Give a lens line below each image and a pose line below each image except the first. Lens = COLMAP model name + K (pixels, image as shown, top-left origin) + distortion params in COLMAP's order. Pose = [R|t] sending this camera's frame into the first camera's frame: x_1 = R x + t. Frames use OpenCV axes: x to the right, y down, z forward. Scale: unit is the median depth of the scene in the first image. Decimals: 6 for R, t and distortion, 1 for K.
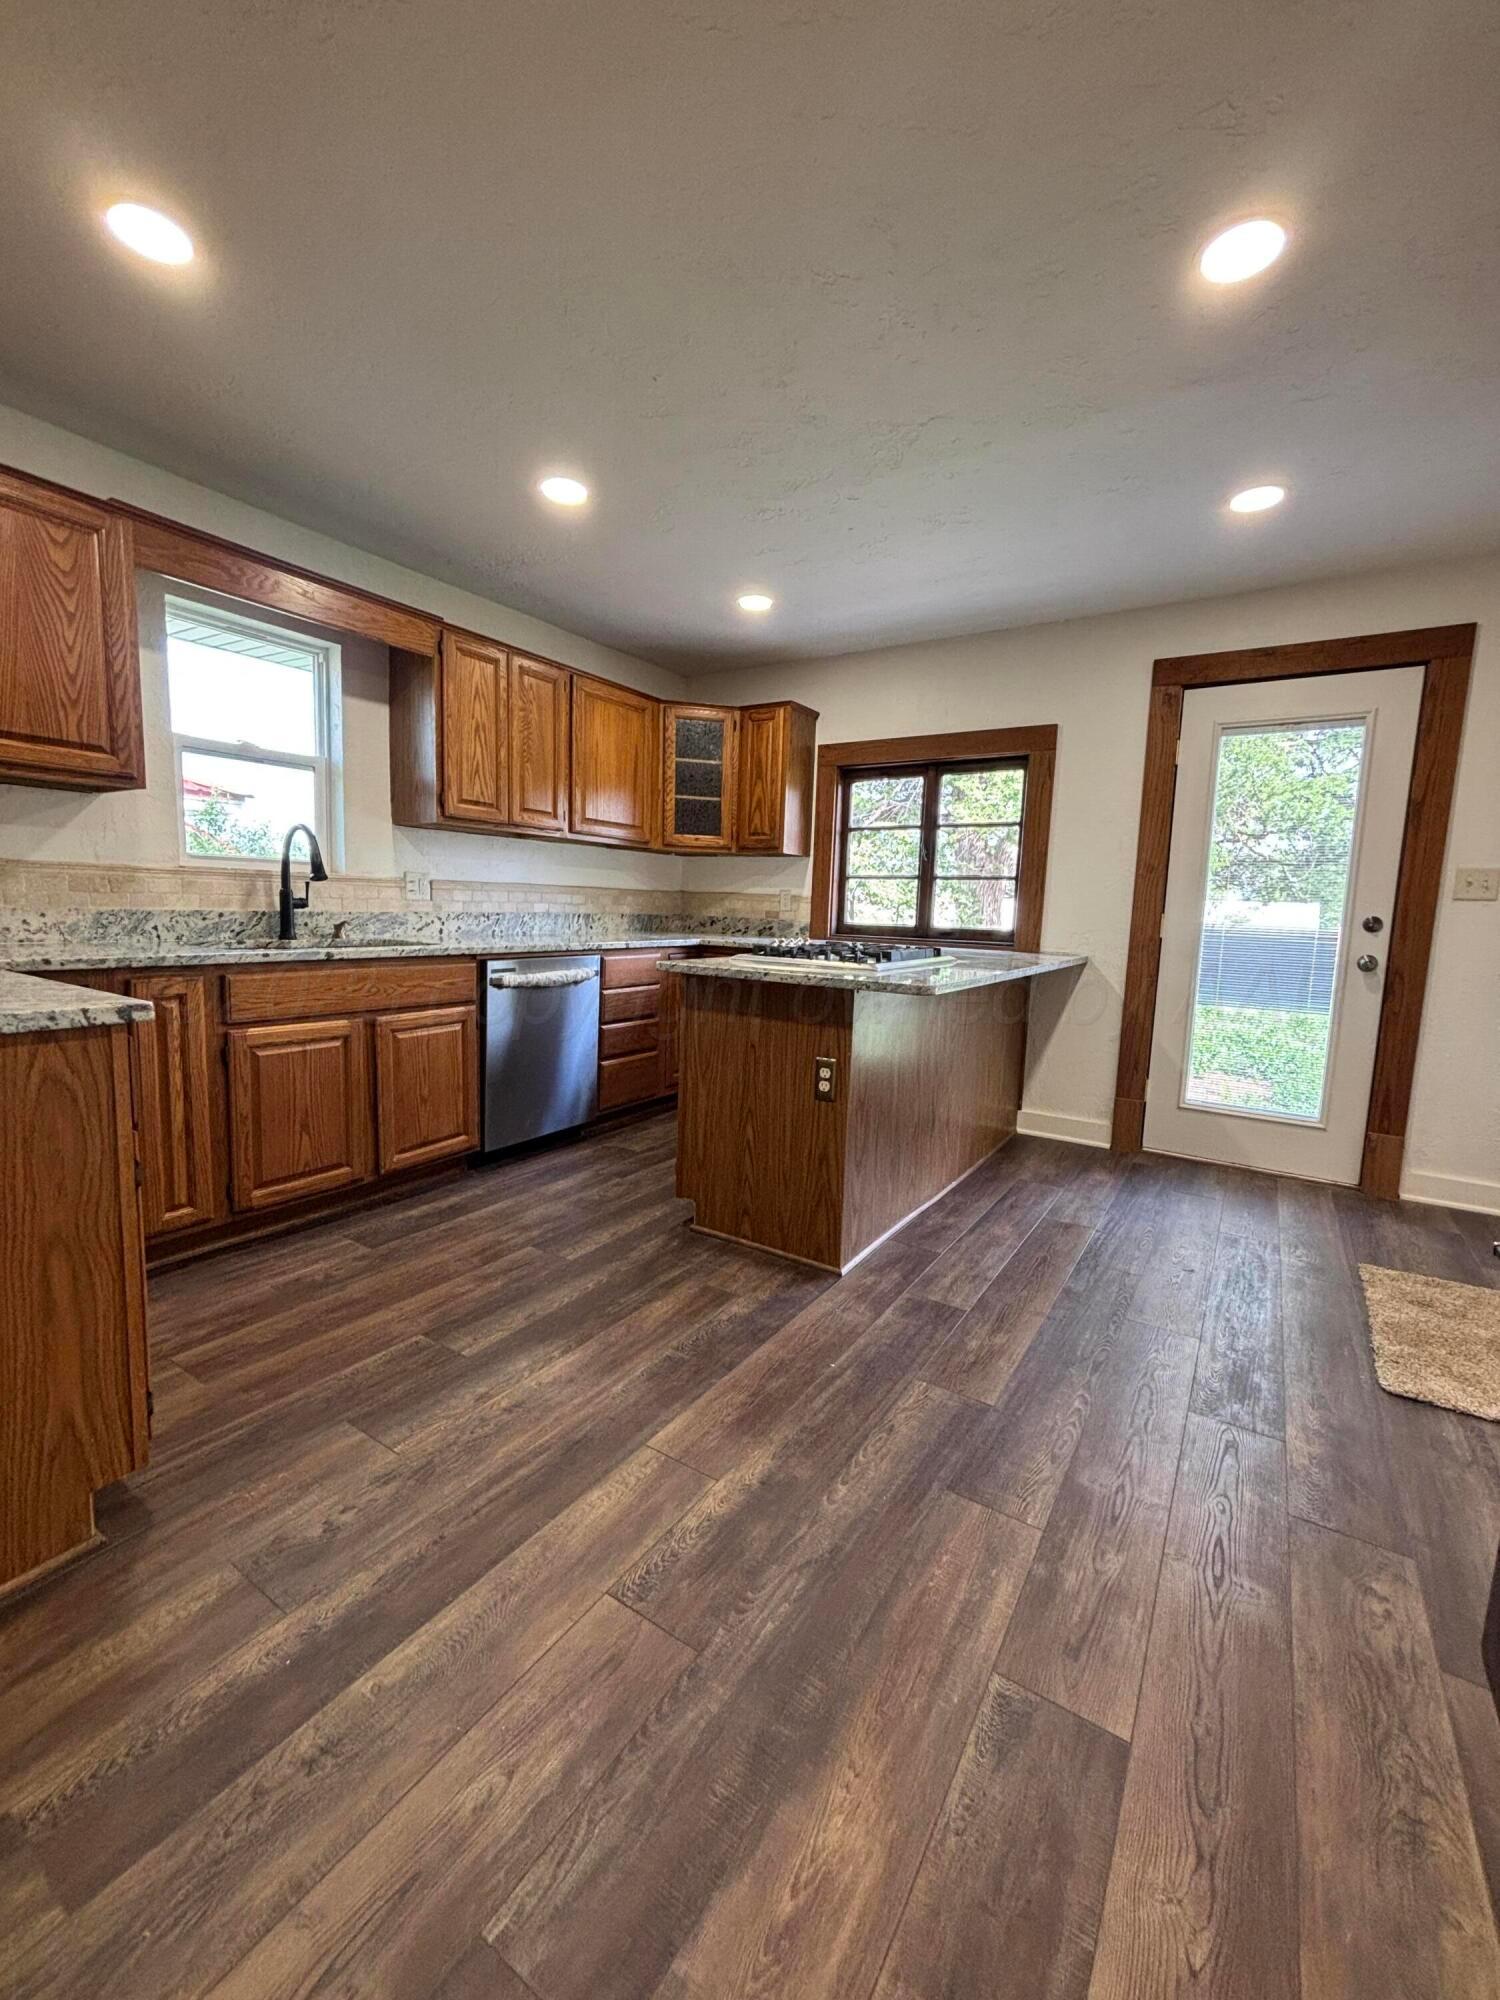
lens RADIAL K [[803.9, 0, 743.8], [0, 803.9, 996.1], [0, 0, 1]] dist [-0.002282, -0.000106]
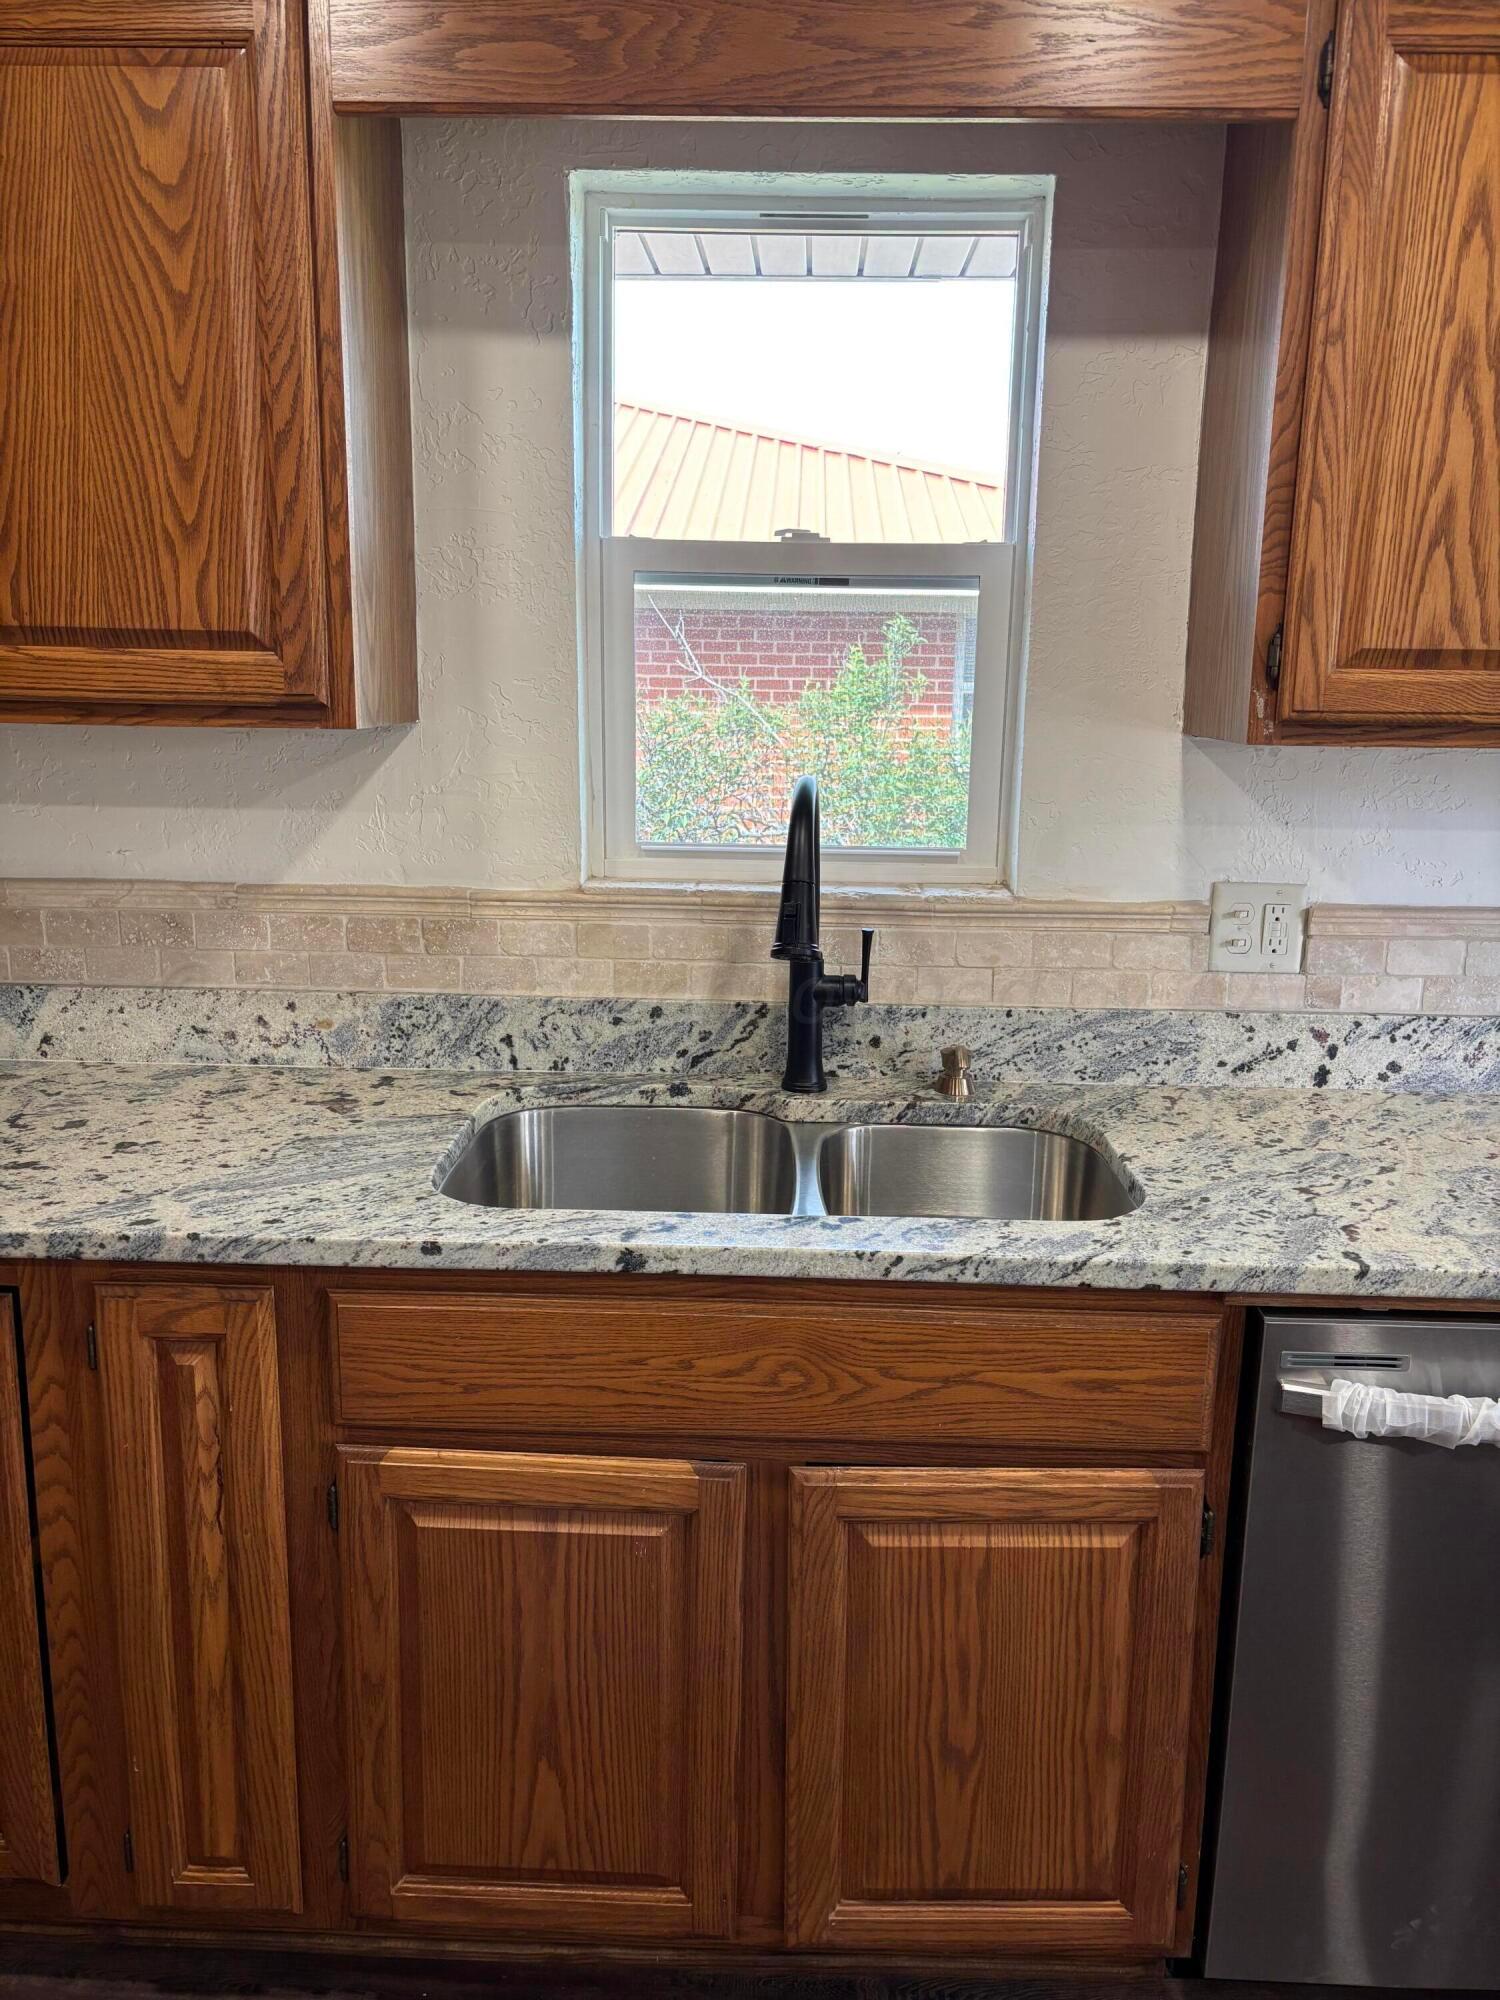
lens RADIAL K [[1515.1, 0, 743.9], [0, 1515.1, 993.4], [0, 0, 1]] dist [0.005274, -0.001126]
pose [[0.532459, 0.144713, -0.833993, -0.029739], [-0.096653, 0.989228, 0.109942, -0.202829], [0.840919, 0.022068, 0.540710, 0.676807]]
